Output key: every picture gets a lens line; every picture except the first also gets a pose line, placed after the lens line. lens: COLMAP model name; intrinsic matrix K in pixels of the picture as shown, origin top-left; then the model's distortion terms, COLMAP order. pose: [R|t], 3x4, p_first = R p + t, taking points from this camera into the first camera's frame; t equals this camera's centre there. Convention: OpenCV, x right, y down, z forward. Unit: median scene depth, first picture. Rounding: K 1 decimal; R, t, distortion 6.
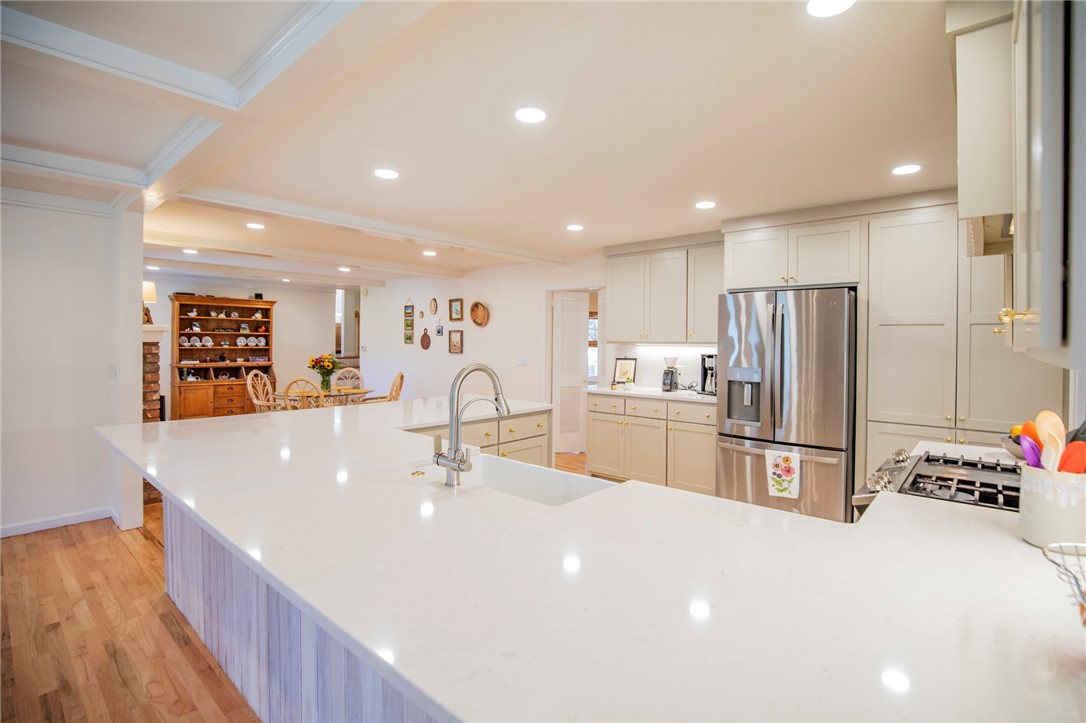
lens RADIAL K [[512.8, 0, 567.6], [0, 512.8, 350.1], [0, 0, 1]] dist [-0.038798, -0.000439]
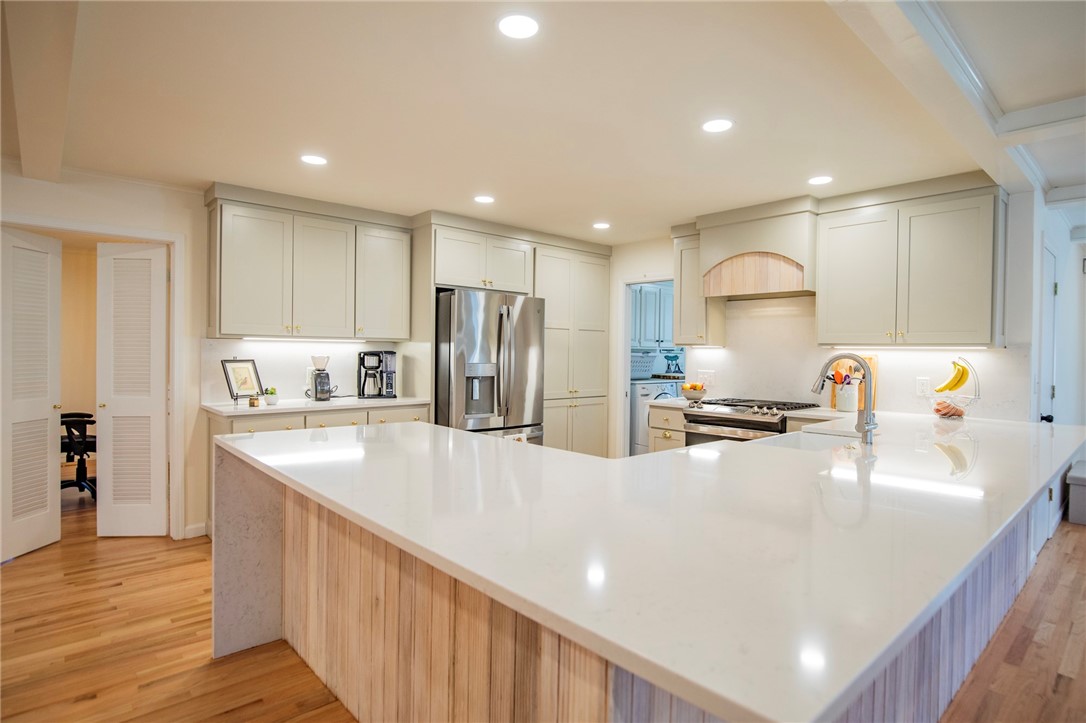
lens RADIAL K [[571.5, 0, 555.5], [0, 571.5, 358.3], [0, 0, 1]] dist [-0.019846, 0.000952]
pose [[0.132523, -0.024013, 0.990889, -0.381143], [0.002466, 0.999711, 0.023897, -0.002016], [-0.991177, -0.000724, 0.132544, 0.332014]]
